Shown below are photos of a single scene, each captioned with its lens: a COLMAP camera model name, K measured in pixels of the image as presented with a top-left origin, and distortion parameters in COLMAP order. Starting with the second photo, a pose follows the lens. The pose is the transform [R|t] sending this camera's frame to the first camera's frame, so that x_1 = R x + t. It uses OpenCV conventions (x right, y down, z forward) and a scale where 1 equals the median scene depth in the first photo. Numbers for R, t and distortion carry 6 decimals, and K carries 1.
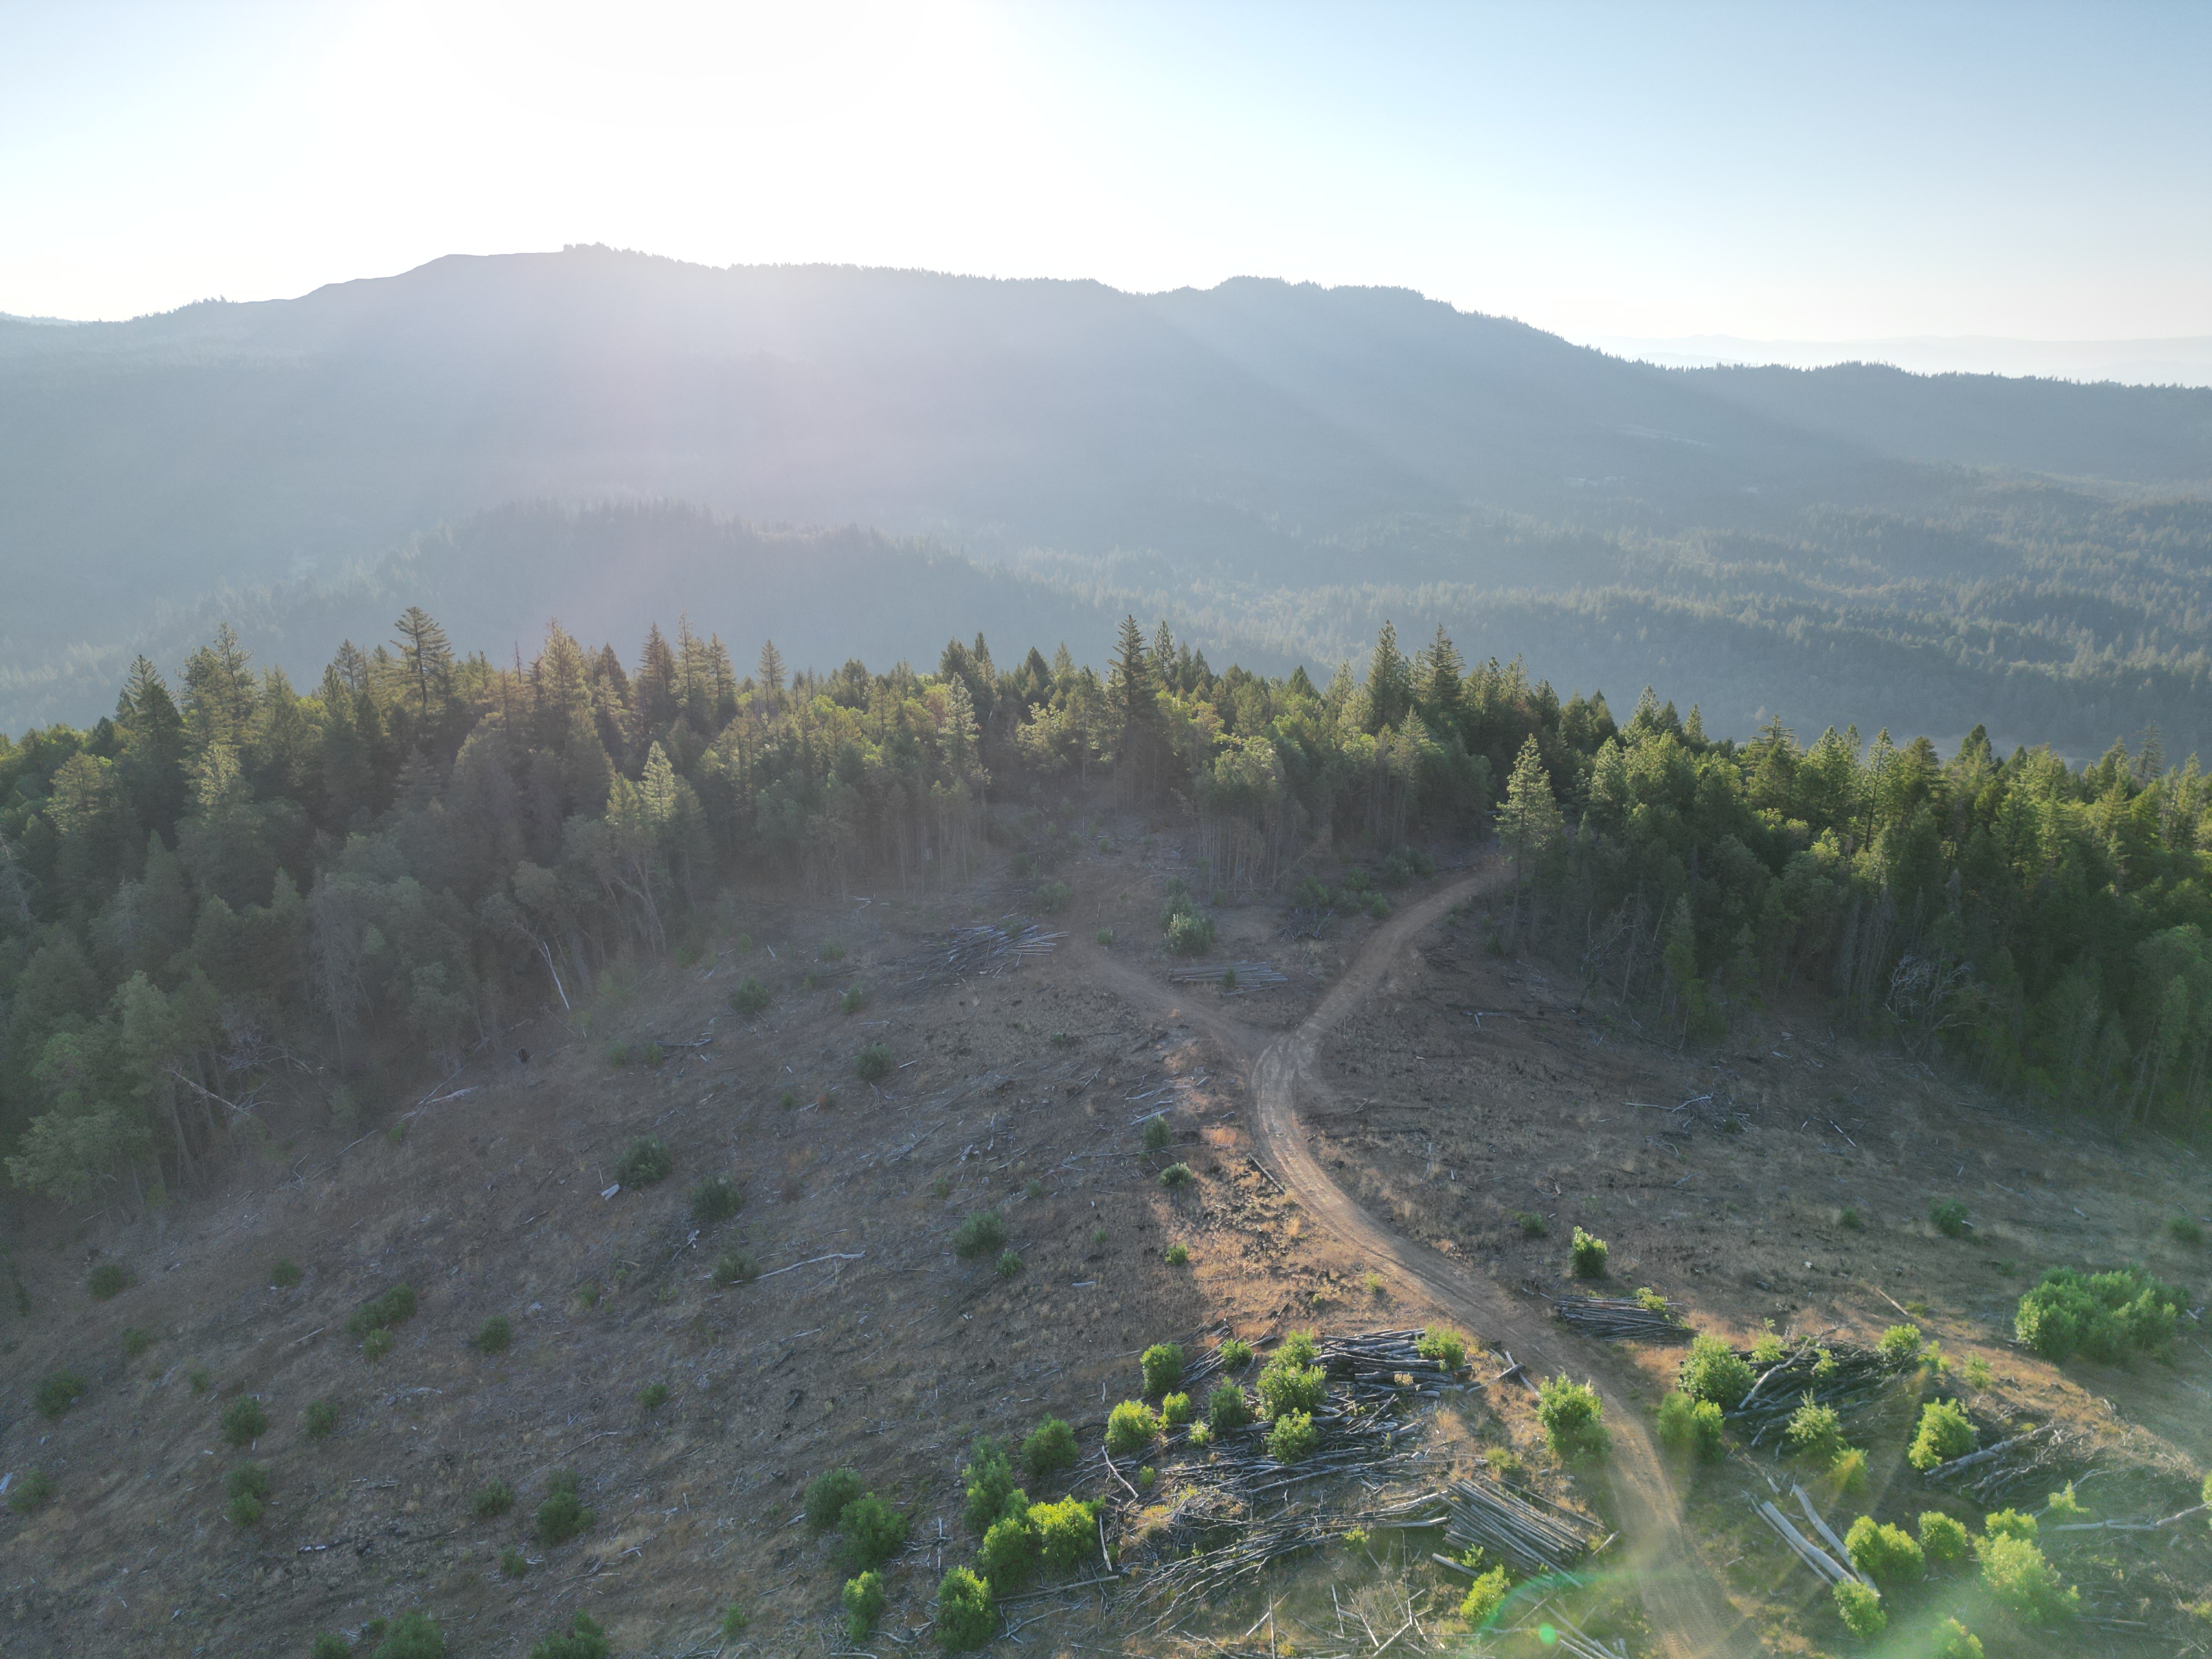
lens RADIAL K [[1543.2, 0, 1113.3], [0, 1543.2, 829.3], [0, 0, 1]] dist [0.079895, -0.074582]
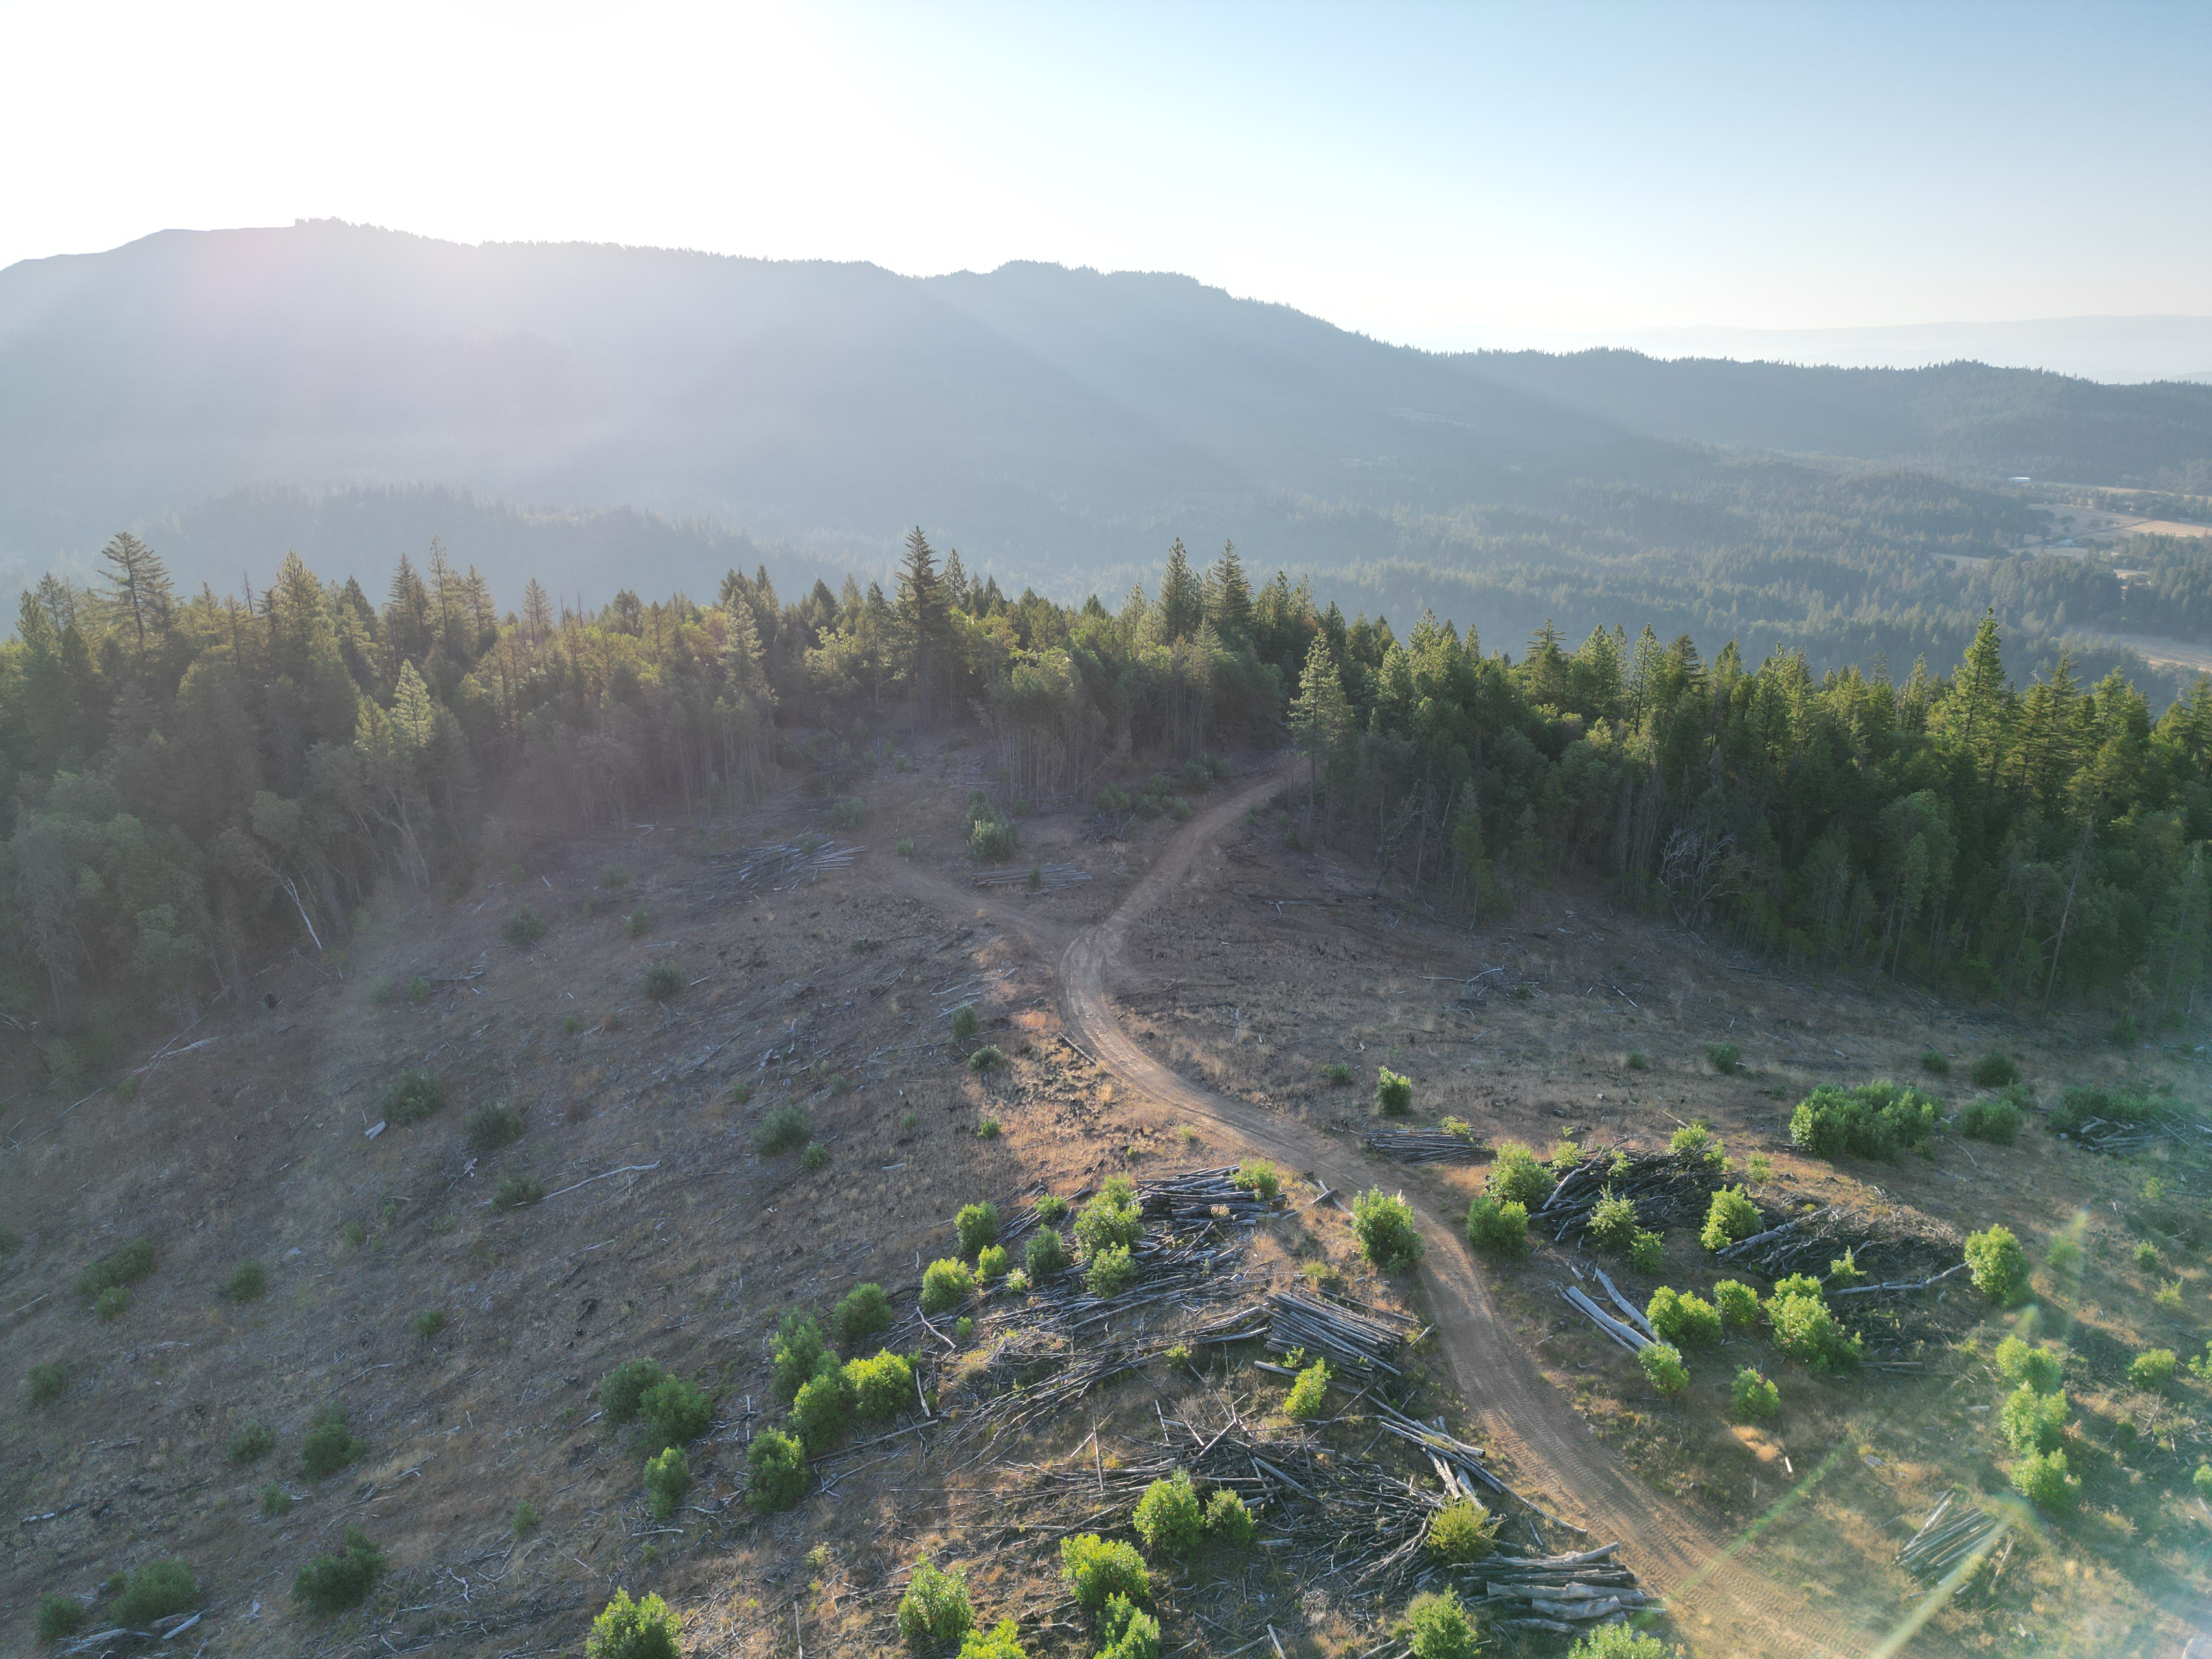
lens RADIAL K [[1543.2, 0, 1113.9], [0, 1543.2, 828.2], [0, 0, 1]] dist [0.079895, -0.074582]
pose [[0.990983, -0.040881, 0.127597, 0.001358], [0.040055, 0.999157, 0.009040, 0.046457], [-0.127859, -0.003848, 0.991785, 0.014057]]
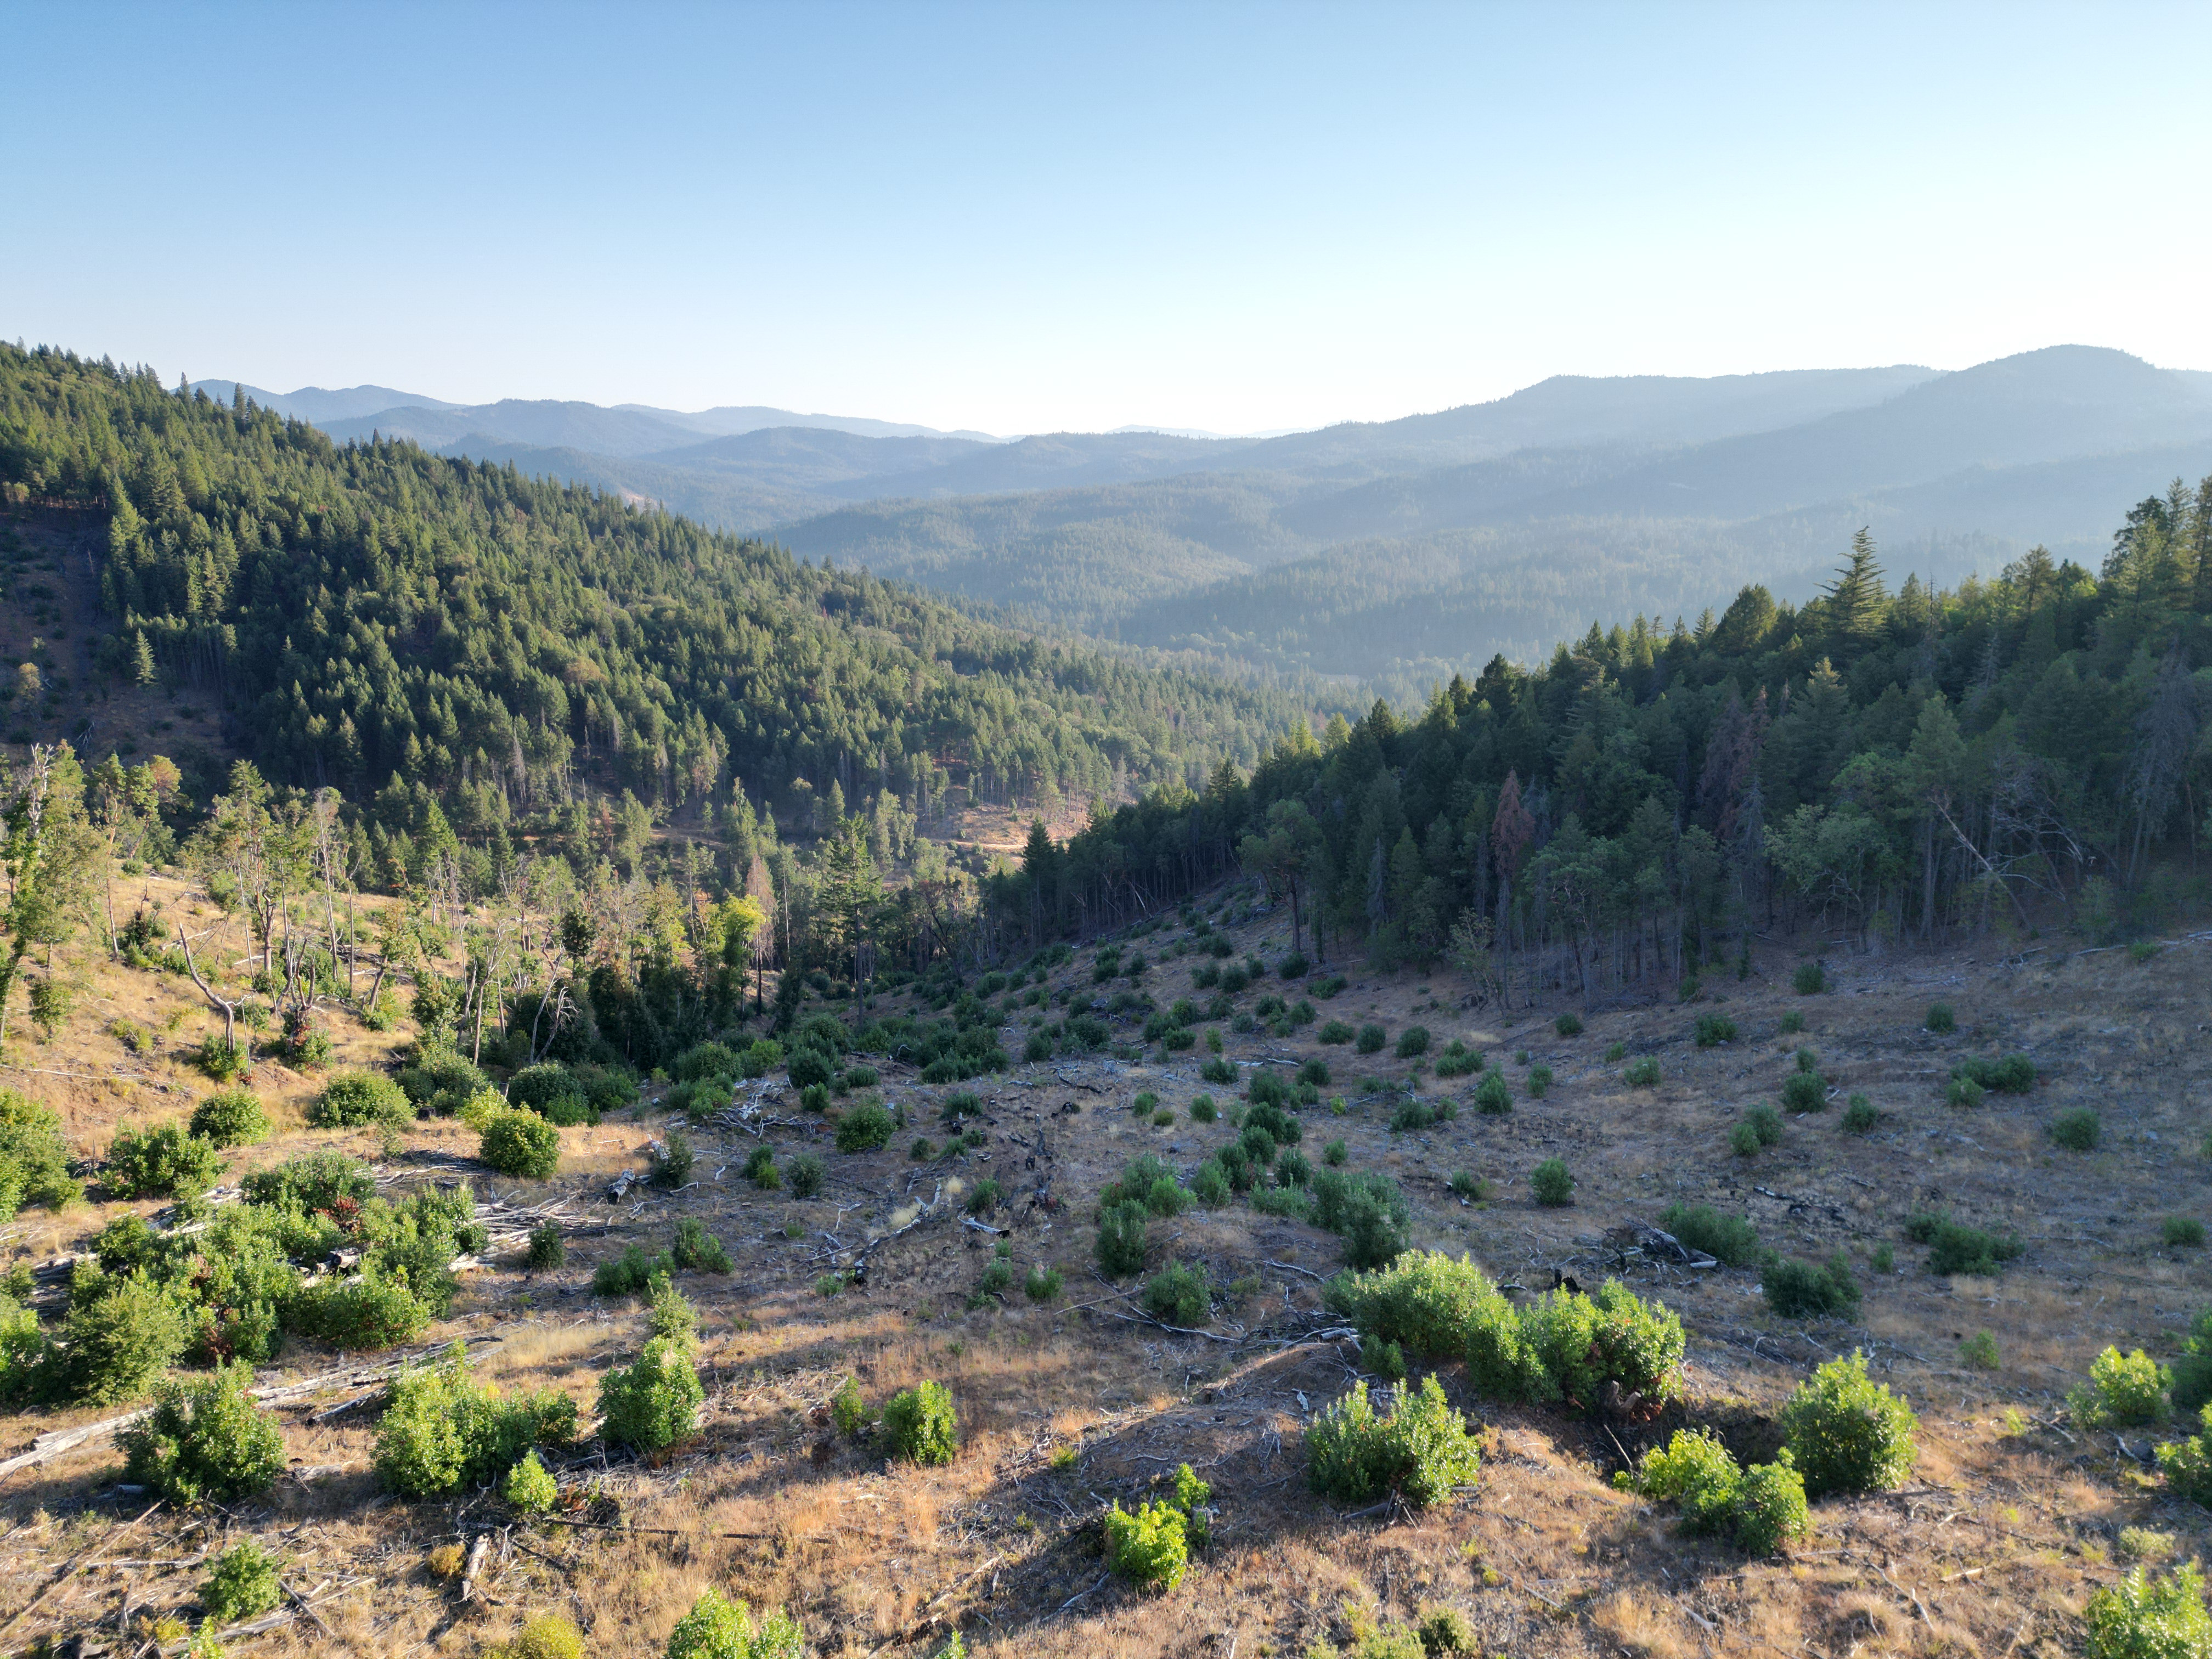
lens RADIAL K [[1543.2, 0, 1114.3], [0, 1543.2, 832.7], [0, 0, 1]] dist [0.079895, -0.074582]
pose [[0.296995, 0.218344, -0.929580, 0.115114], [-0.270997, 0.952752, 0.137205, 0.136899], [0.915617, 0.211164, 0.342133, 0.167824]]
